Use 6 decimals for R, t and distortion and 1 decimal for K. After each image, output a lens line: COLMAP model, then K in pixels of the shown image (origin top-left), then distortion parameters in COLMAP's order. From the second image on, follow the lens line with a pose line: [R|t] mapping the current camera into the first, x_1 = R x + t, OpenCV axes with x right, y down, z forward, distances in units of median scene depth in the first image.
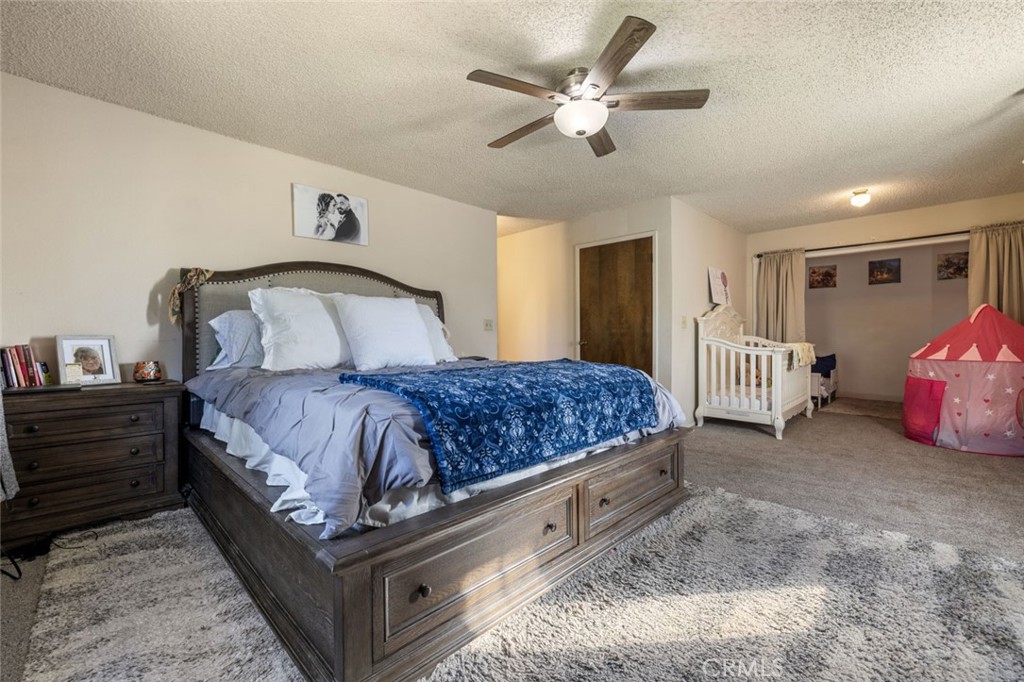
lens RADIAL K [[433.4, 0, 510.8], [0, 433.4, 338.8], [0, 0, 1]] dist [-0.000415, 0.000504]
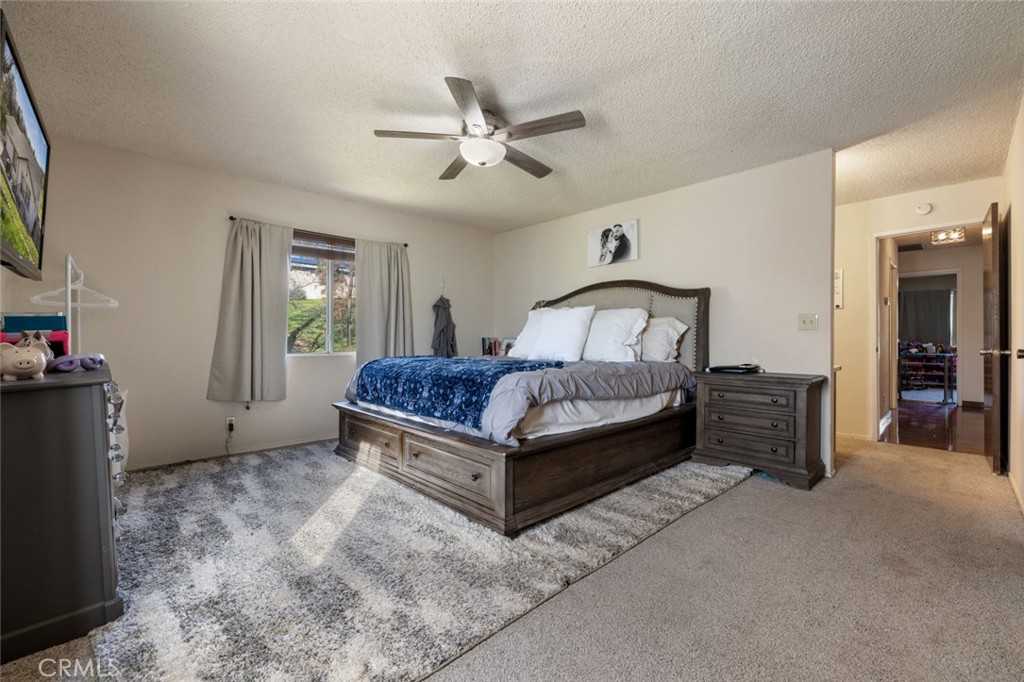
lens RADIAL K [[433.4, 0, 506.6], [0, 433.4, 338.1], [0, 0, 1]] dist [-0.000415, 0.000504]
pose [[-0.039913, -0.001416, -0.999202, 0.885139], [-0.006675, 0.999977, -0.001150, -0.001321], [0.999181, 0.006624, -0.039922, 0.743630]]
